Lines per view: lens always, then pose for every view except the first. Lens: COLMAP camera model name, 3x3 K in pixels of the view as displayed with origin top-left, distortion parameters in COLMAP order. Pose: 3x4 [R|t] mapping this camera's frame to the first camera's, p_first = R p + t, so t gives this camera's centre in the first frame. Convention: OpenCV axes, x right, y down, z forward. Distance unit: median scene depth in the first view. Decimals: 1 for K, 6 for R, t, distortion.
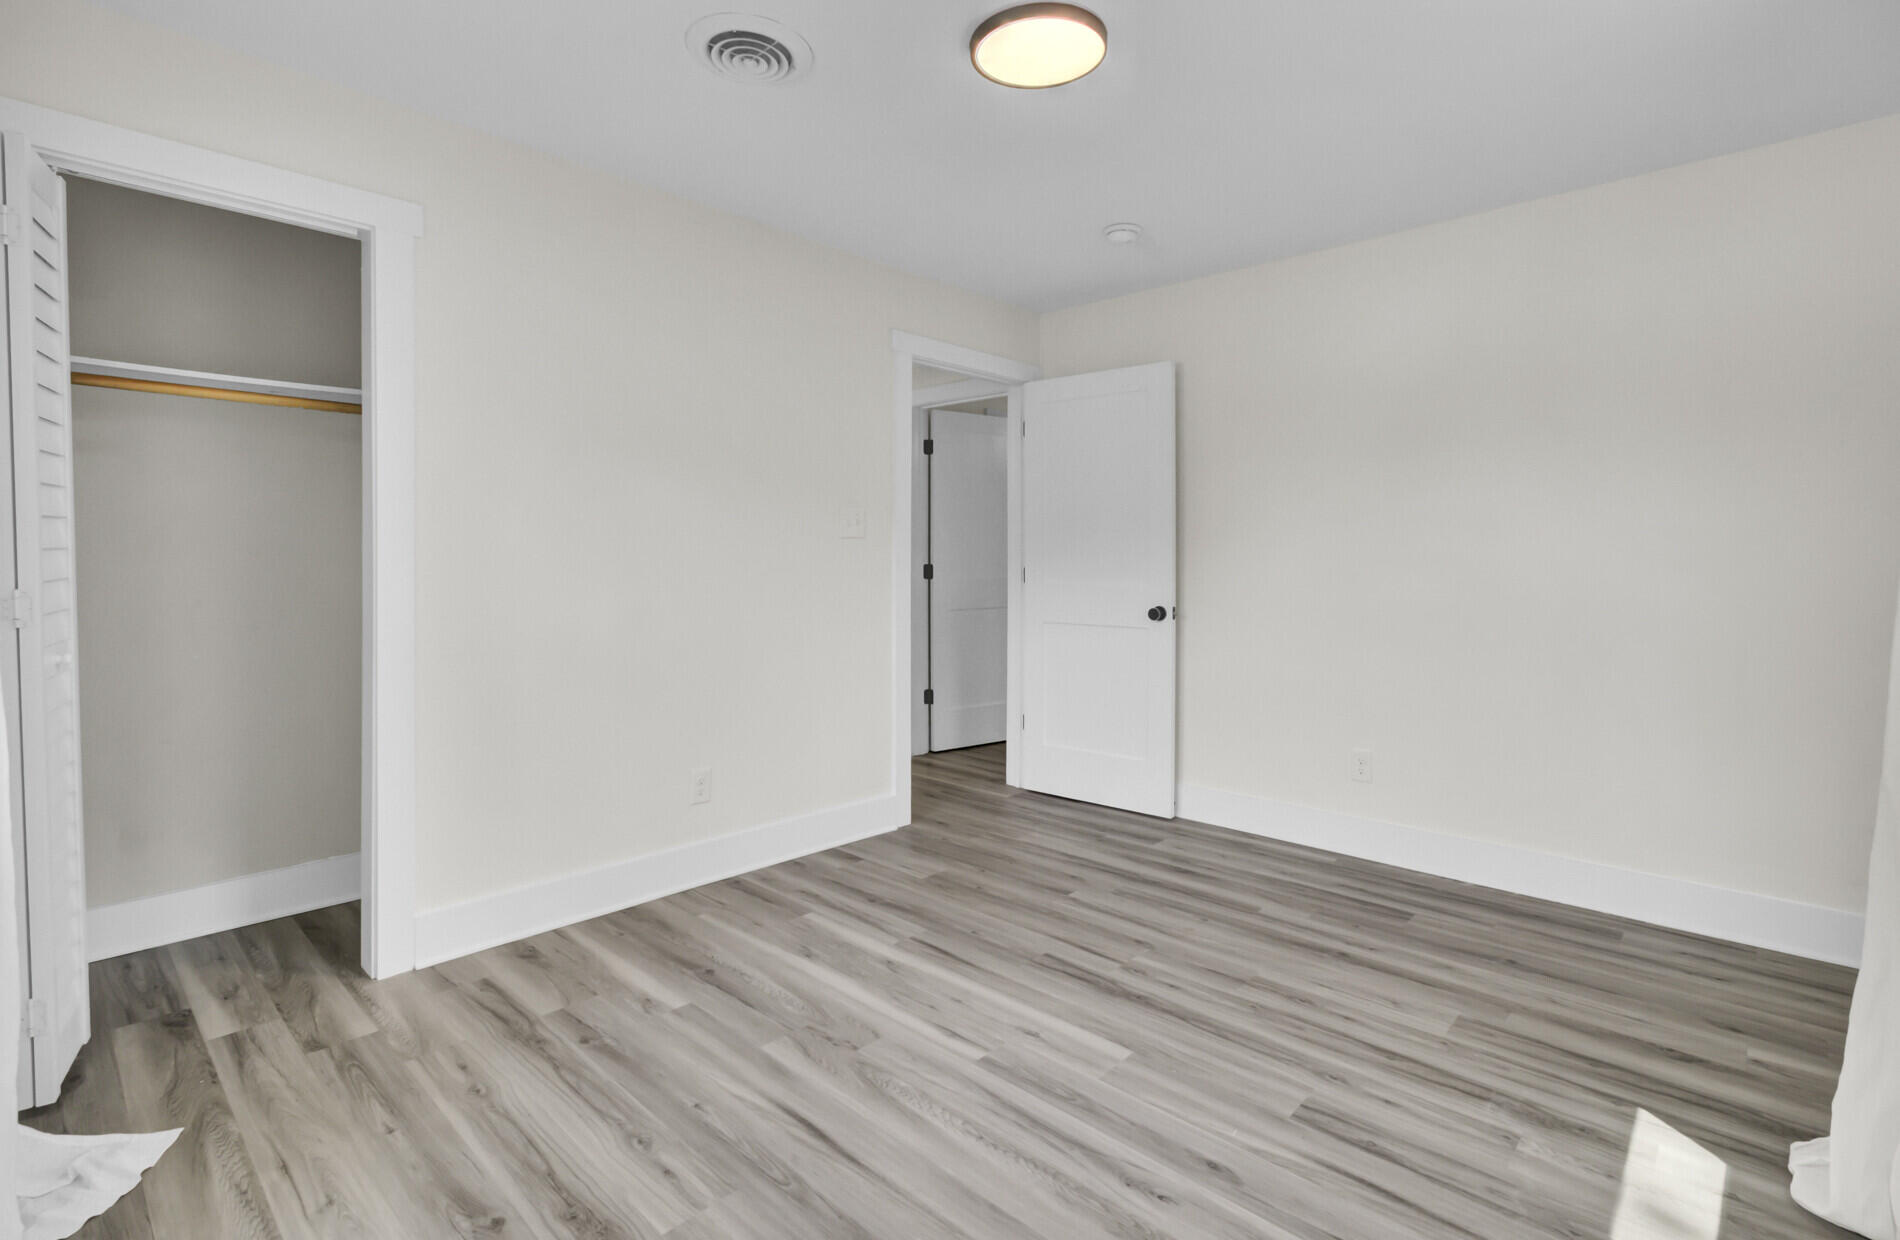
lens RADIAL K [[905.4, 0, 951.8], [0, 905.4, 591.3], [0, 0, 1]] dist [-0.000970, 0.001065]
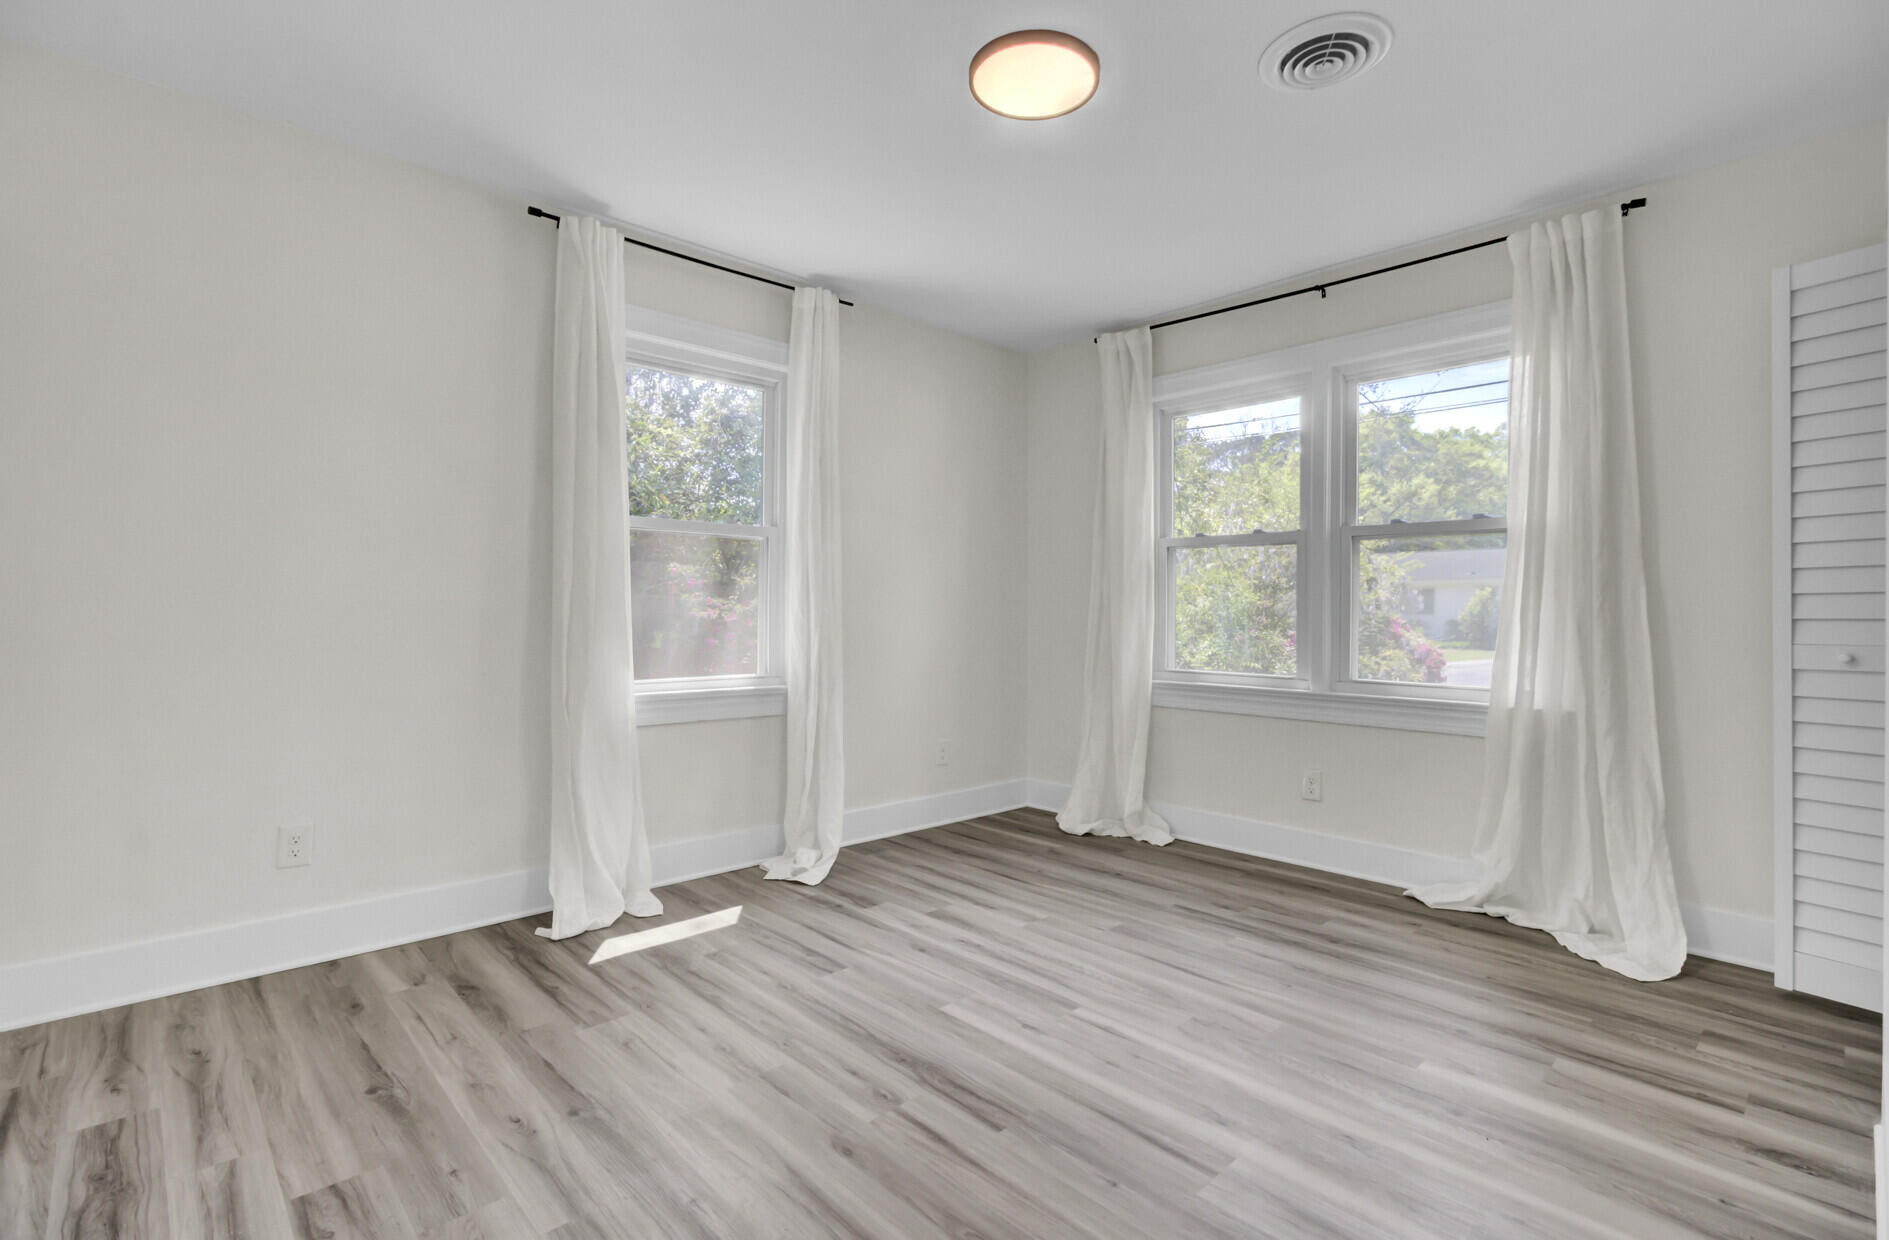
lens RADIAL K [[883.2, 0, 952.1], [0, 883.2, 607.0], [0, 0, 1]] dist [-0.005124, 0.000714]
pose [[-0.999040, -0.011411, 0.042288, 0.141536], [-0.009891, 0.999303, 0.035990, -0.020577], [-0.042670, 0.035537, -0.998457, 2.020138]]
